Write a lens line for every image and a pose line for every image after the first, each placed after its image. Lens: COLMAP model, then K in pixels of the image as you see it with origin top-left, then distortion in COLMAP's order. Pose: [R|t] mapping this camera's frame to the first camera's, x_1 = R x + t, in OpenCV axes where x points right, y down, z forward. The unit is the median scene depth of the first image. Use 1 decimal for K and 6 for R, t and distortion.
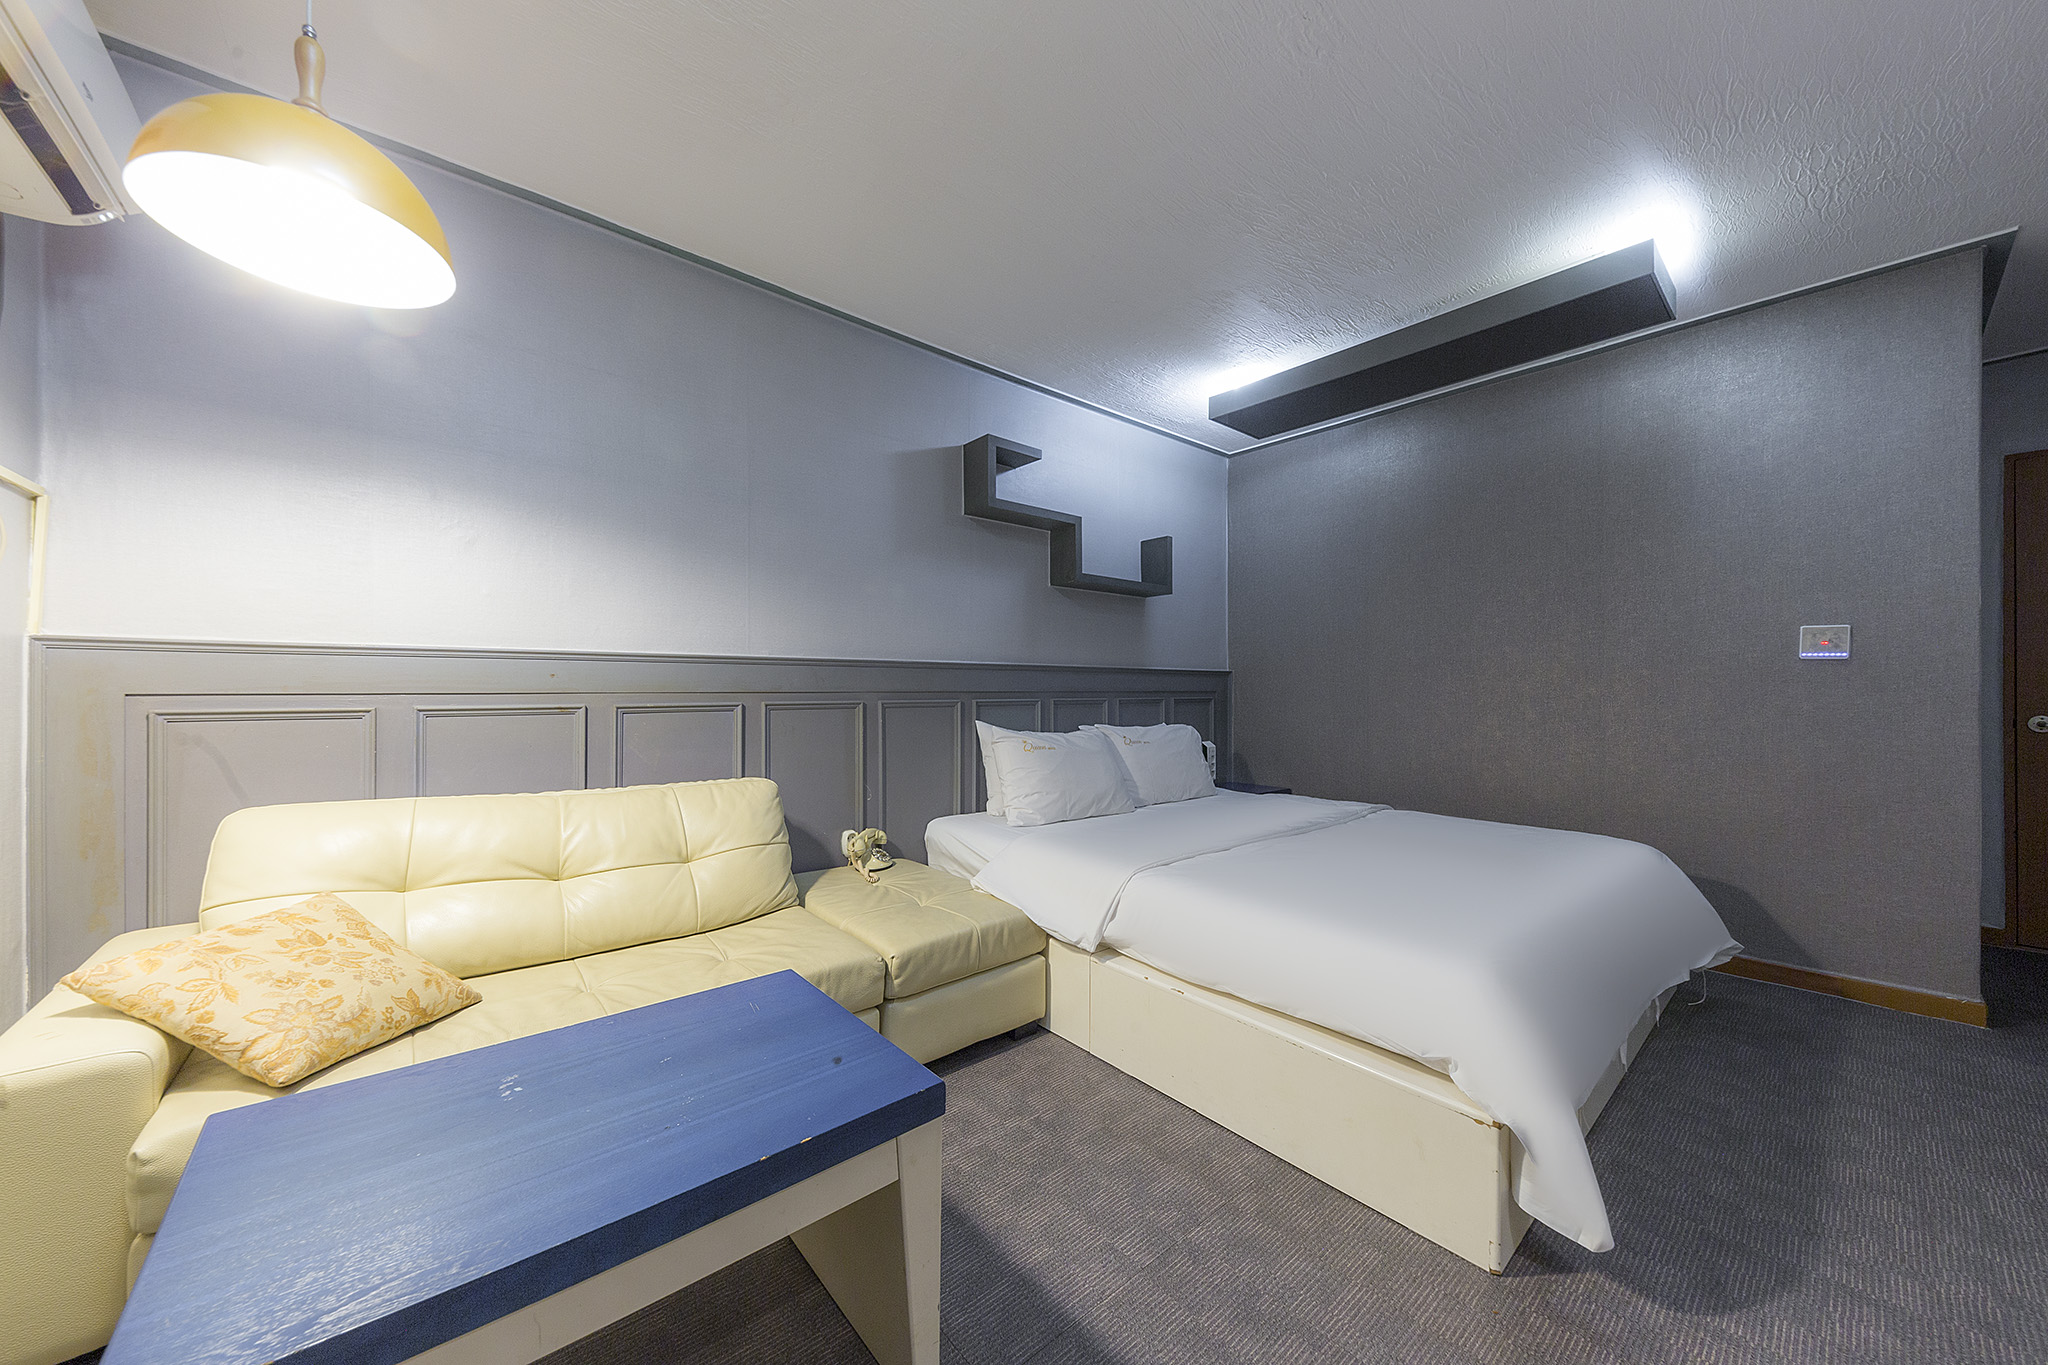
lens RADIAL K [[714.2, 0, 1023.6], [0, 714.2, 694.9], [0, 0, 1]] dist [0.002211, -0.000557]
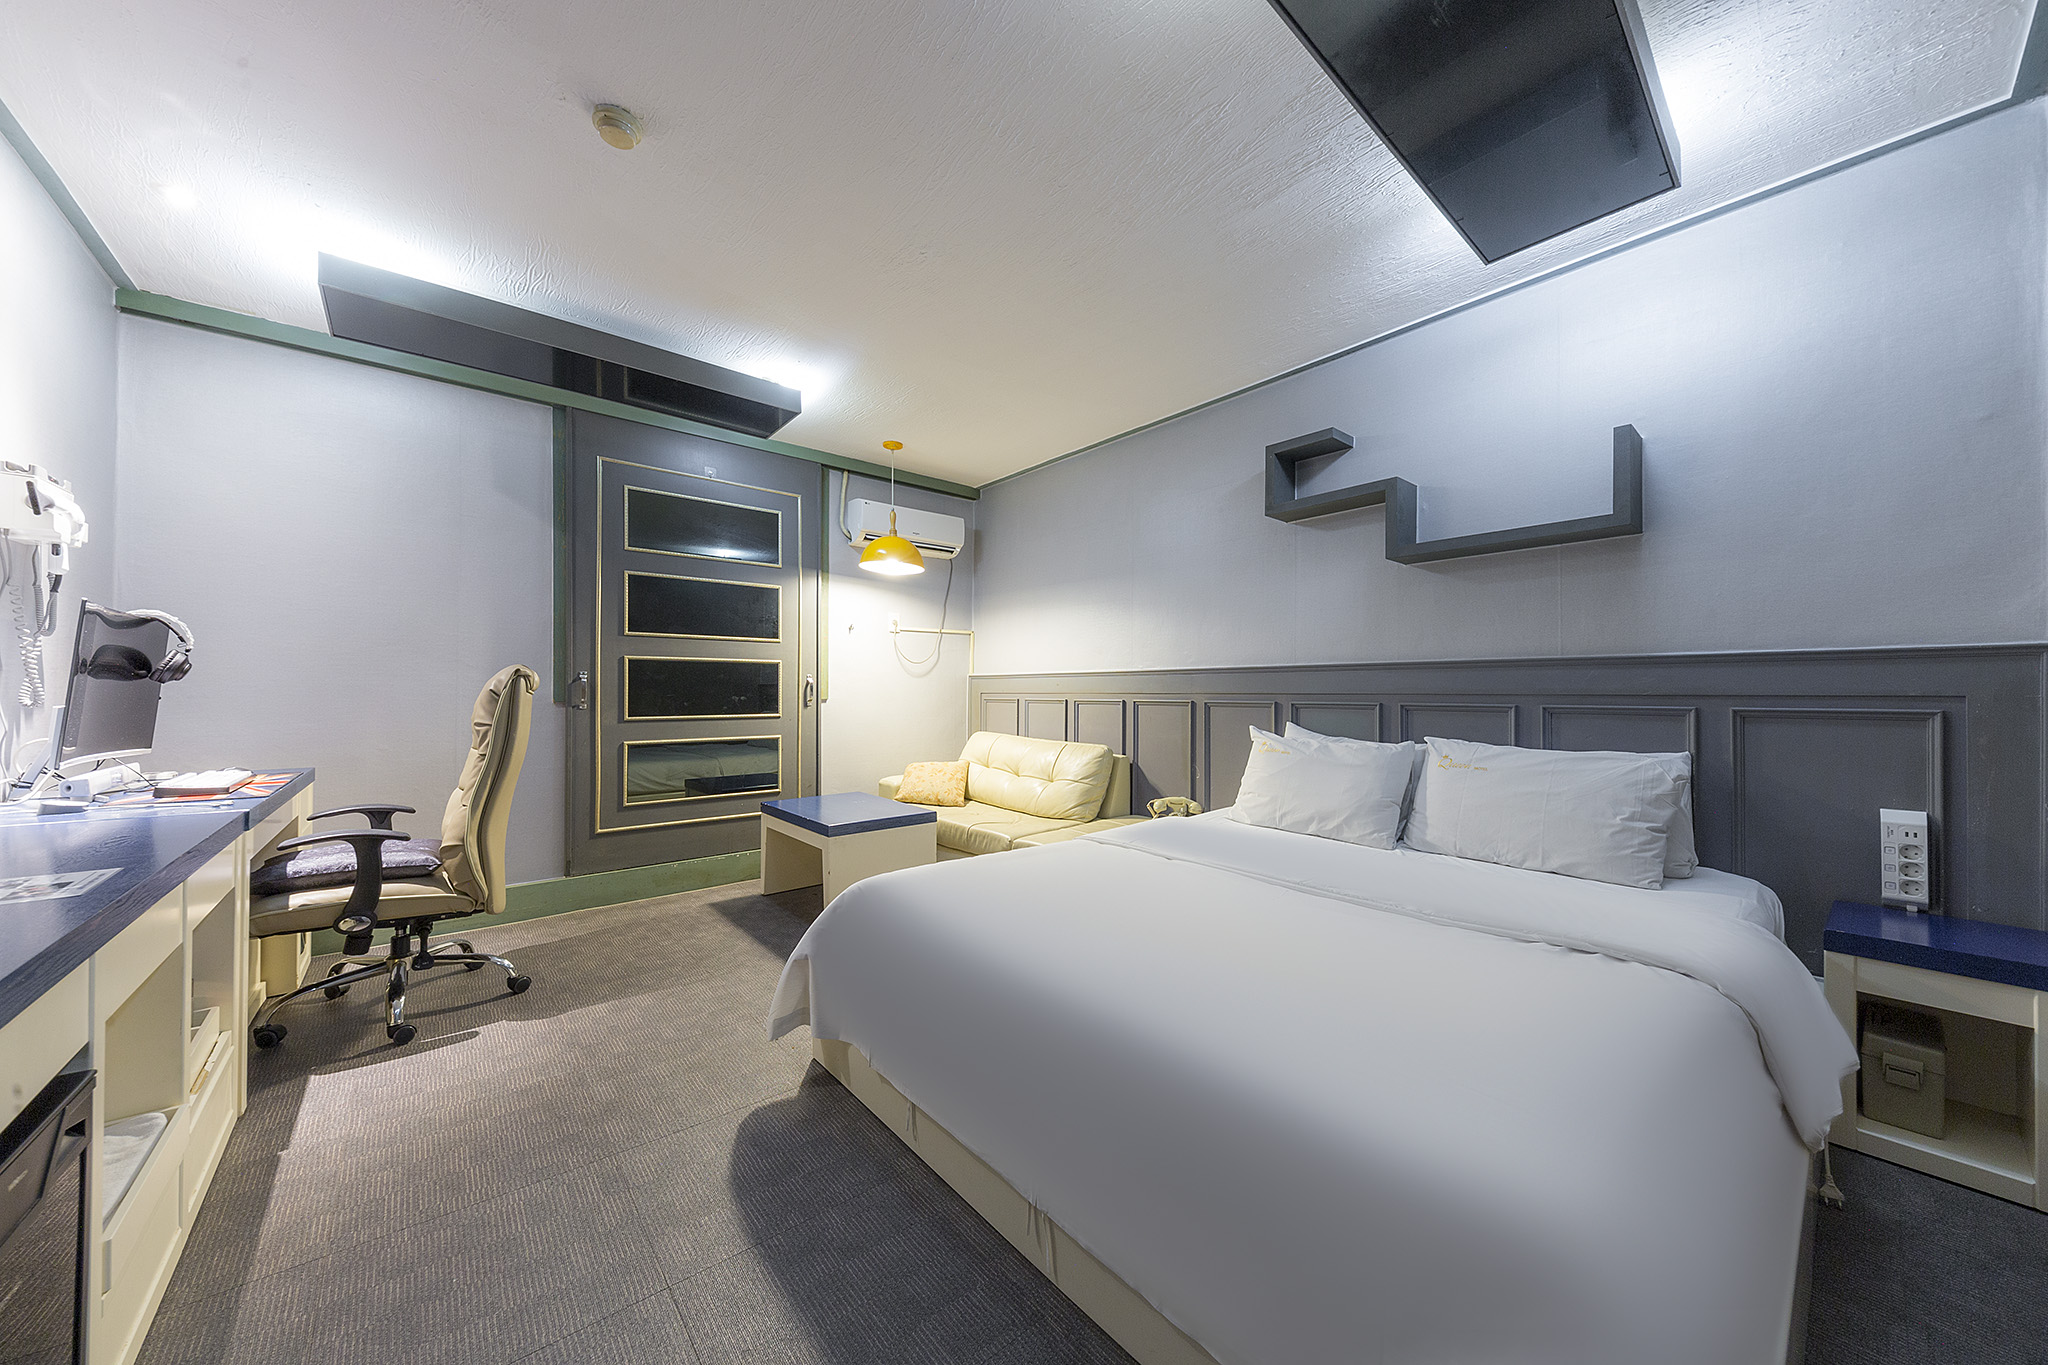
lens RADIAL K [[714.2, 0, 1009.2], [0, 714.2, 684.7], [0, 0, 1]] dist [0.002211, -0.000557]
pose [[-0.011548, -0.010530, -0.999878, 0.945007], [-0.005625, 0.999929, -0.010465, -0.004587], [0.999918, 0.005504, -0.011606, 0.598328]]
